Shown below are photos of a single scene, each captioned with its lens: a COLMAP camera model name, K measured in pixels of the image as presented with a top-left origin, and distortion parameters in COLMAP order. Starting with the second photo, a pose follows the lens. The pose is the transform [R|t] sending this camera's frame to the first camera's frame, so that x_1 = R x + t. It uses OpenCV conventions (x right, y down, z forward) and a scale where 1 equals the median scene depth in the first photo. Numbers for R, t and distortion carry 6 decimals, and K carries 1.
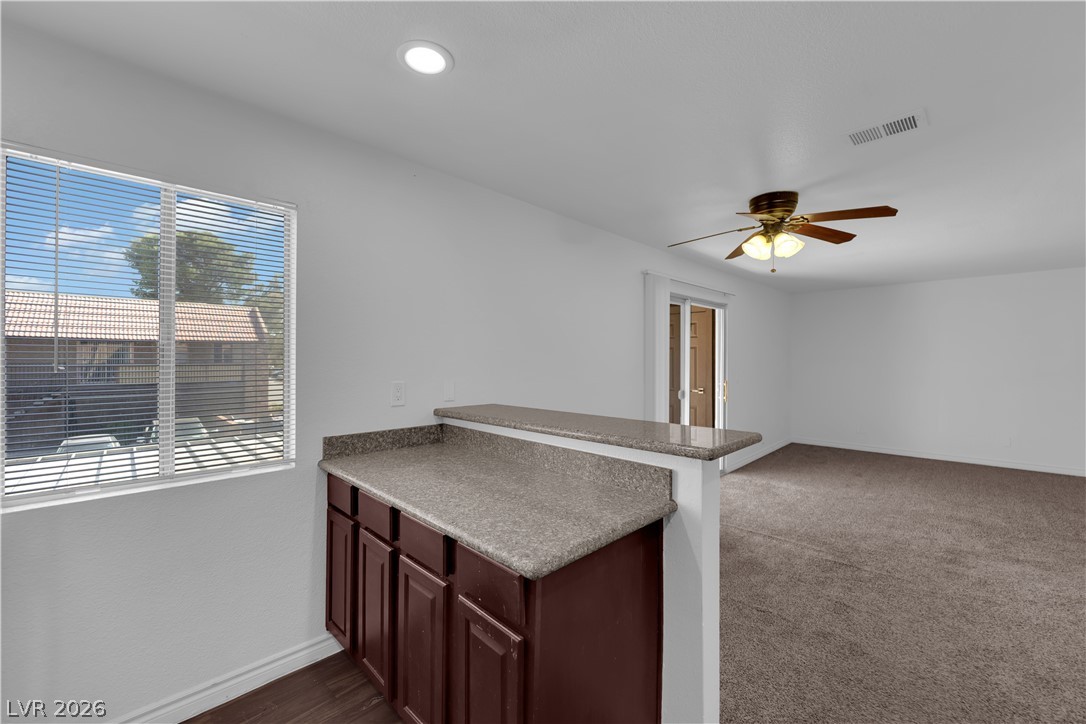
lens RADIAL K [[435.1, 0, 545.5], [0, 435.1, 357.6], [0, 0, 1]] dist [-0.008704, -0.005155]
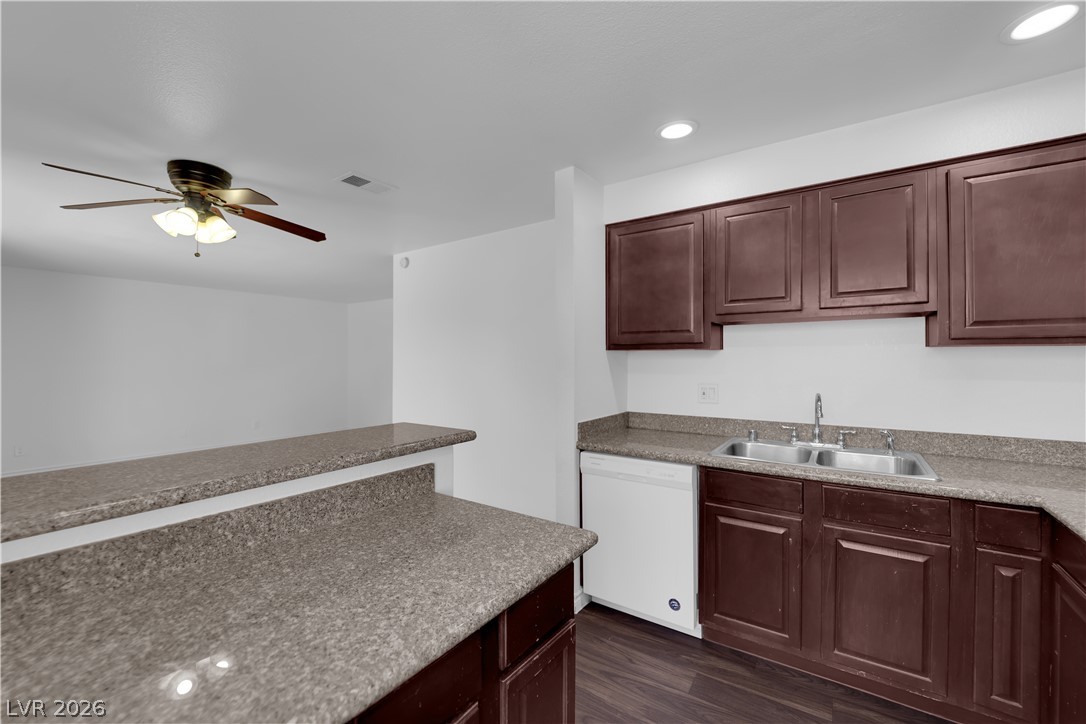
lens RADIAL K [[435.1, 0, 545.5], [0, 435.1, 357.6], [0, 0, 1]] dist [-0.008704, -0.005155]
pose [[-0.169282, 0.004089, 0.985559, -0.574878], [-0.002702, 0.999986, -0.004613, 0.003508], [-0.985564, -0.003444, -0.169269, 0.651753]]
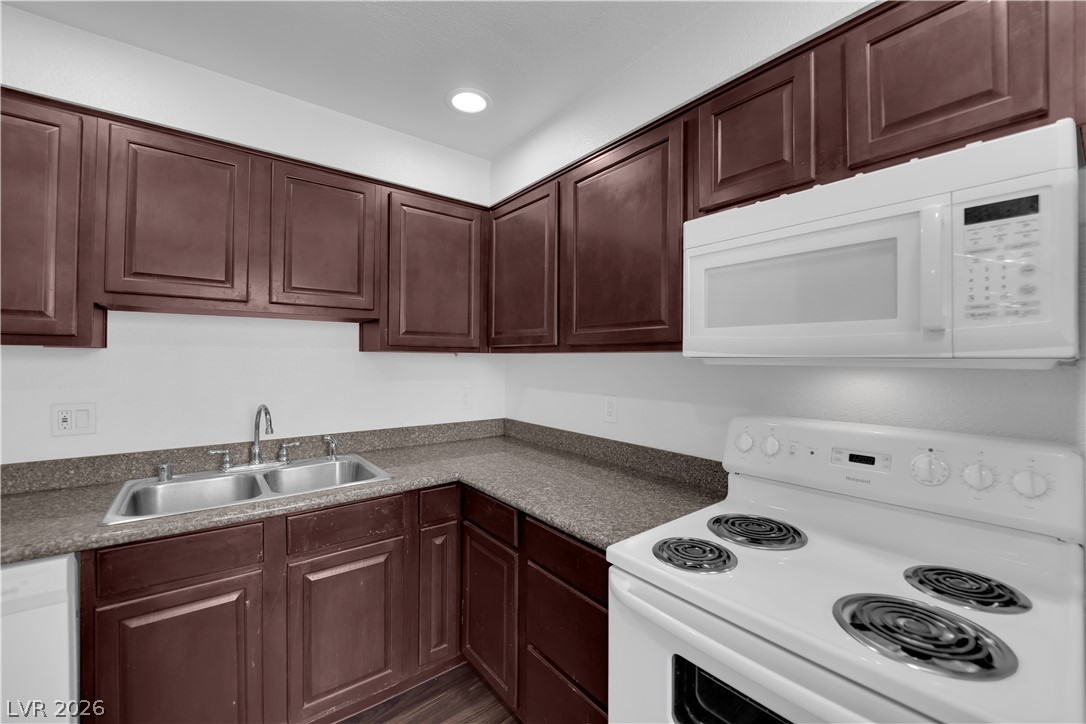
lens RADIAL K [[435.1, 0, 545.5], [0, 435.1, 357.6], [0, 0, 1]] dist [-0.008704, -0.005155]
pose [[-0.992271, -0.005121, 0.123980, -0.323760], [-0.006292, 0.999939, -0.009057, -0.006653], [-0.123926, -0.009767, -0.992243, 0.616439]]
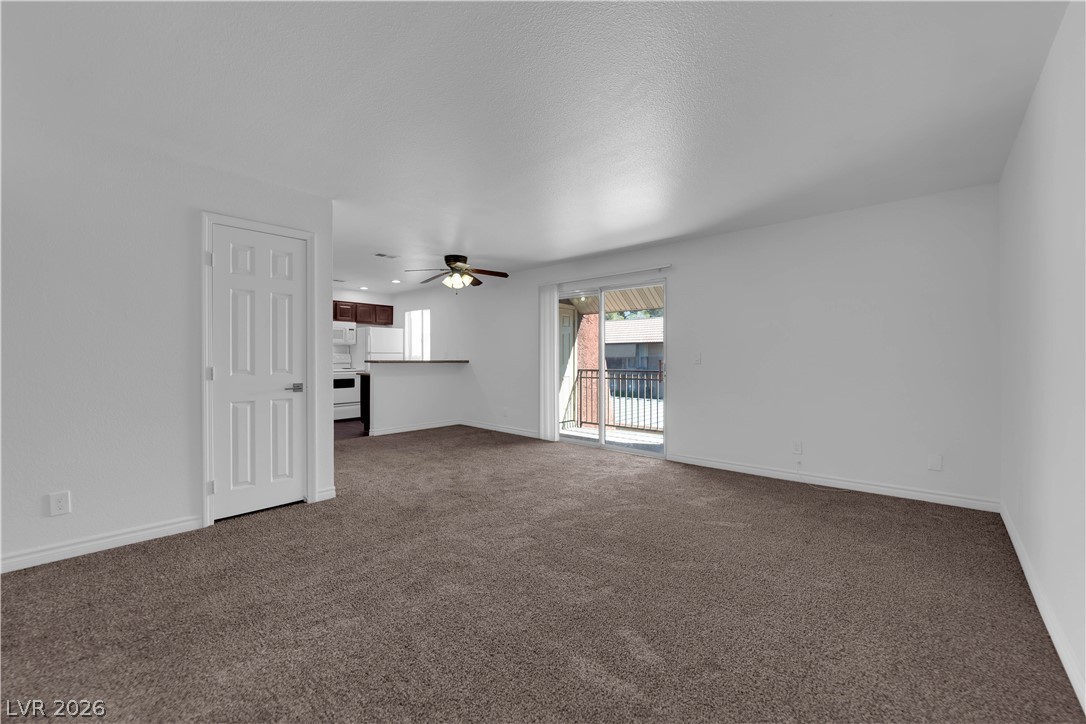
lens RADIAL K [[435.1, 0, 545.5], [0, 435.1, 357.6], [0, 0, 1]] dist [-0.008704, -0.005155]
pose [[0.046615, 0.001420, -0.998912, 3.430584], [0.003320, 0.999993, 0.001576, 0.115494], [0.998907, -0.003390, 0.046610, 1.798512]]
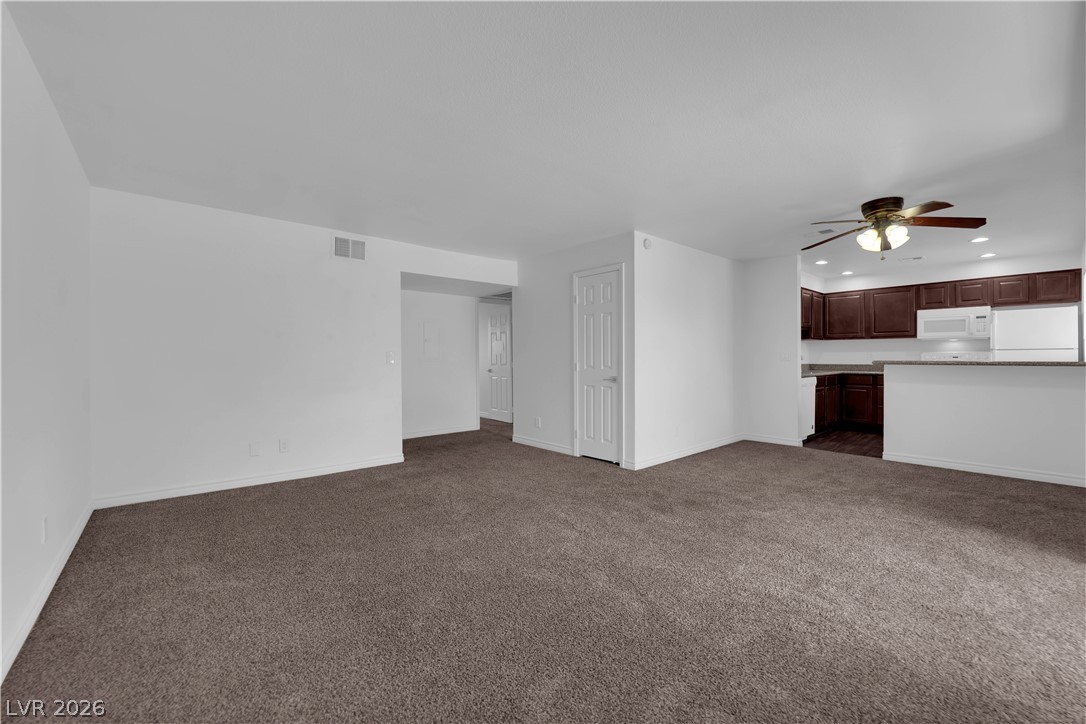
lens RADIAL K [[435.1, 0, 545.5], [0, 435.1, 357.6], [0, 0, 1]] dist [-0.008704, -0.005155]
pose [[-0.996654, 0.002901, 0.081682, 1.927229], [0.002573, 0.999988, -0.004123, 0.124319], [-0.081693, -0.003899, -0.996650, 3.208714]]
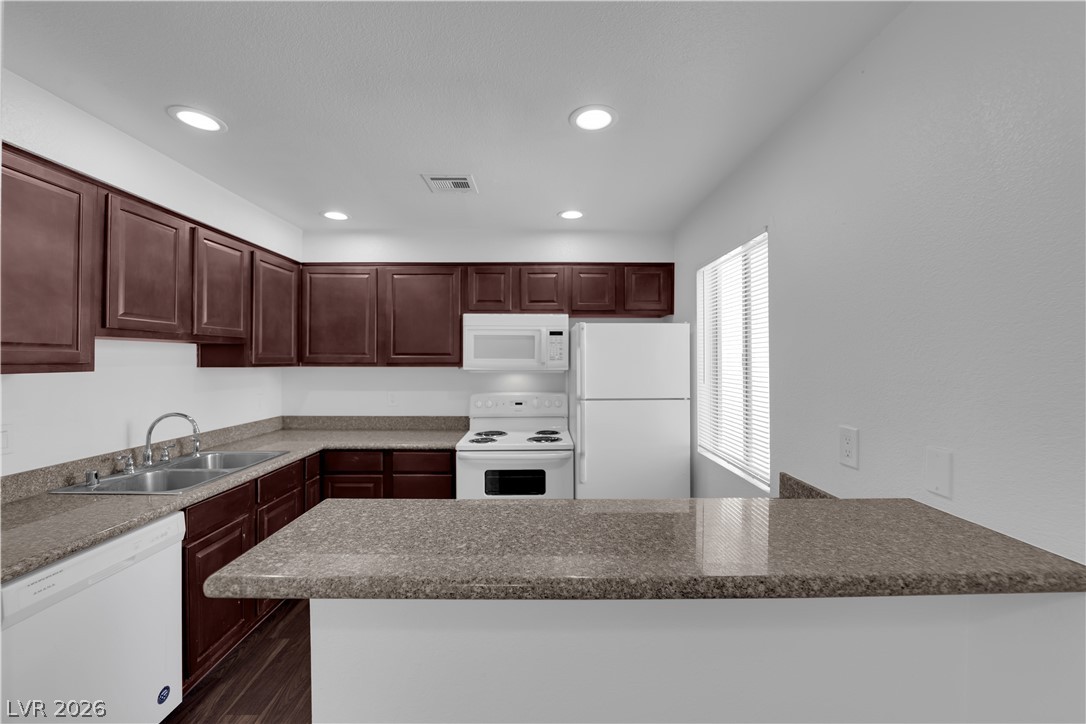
lens RADIAL K [[435.1, 0, 545.5], [0, 435.1, 357.6], [0, 0, 1]] dist [-0.008704, -0.005155]
pose [[-0.705214, -0.004059, -0.708983, 0.448058], [0.003132, 0.999956, -0.008840, -0.043963], [0.708988, -0.008454, -0.705170, 1.256041]]
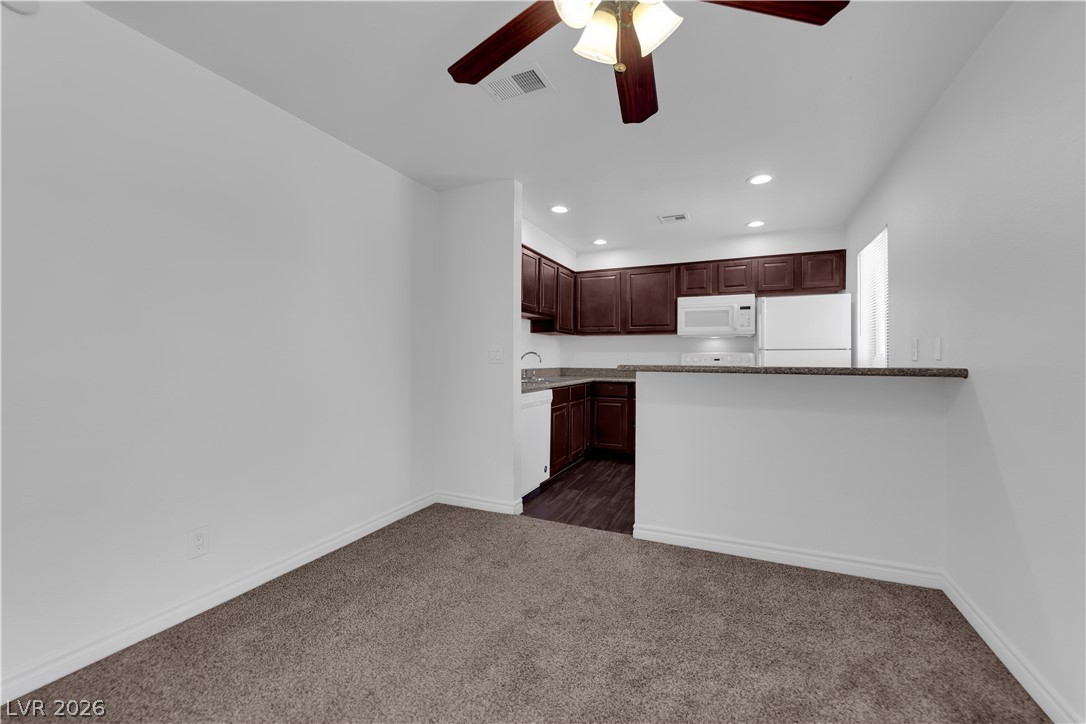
lens RADIAL K [[435.1, 0, 545.5], [0, 435.1, 357.6], [0, 0, 1]] dist [-0.008704, -0.005155]
pose [[-0.939512, -0.005067, -0.342479, 1.014174], [-0.002537, 0.999966, -0.007835, 0.126262], [0.342507, -0.006493, -0.939493, 1.896906]]
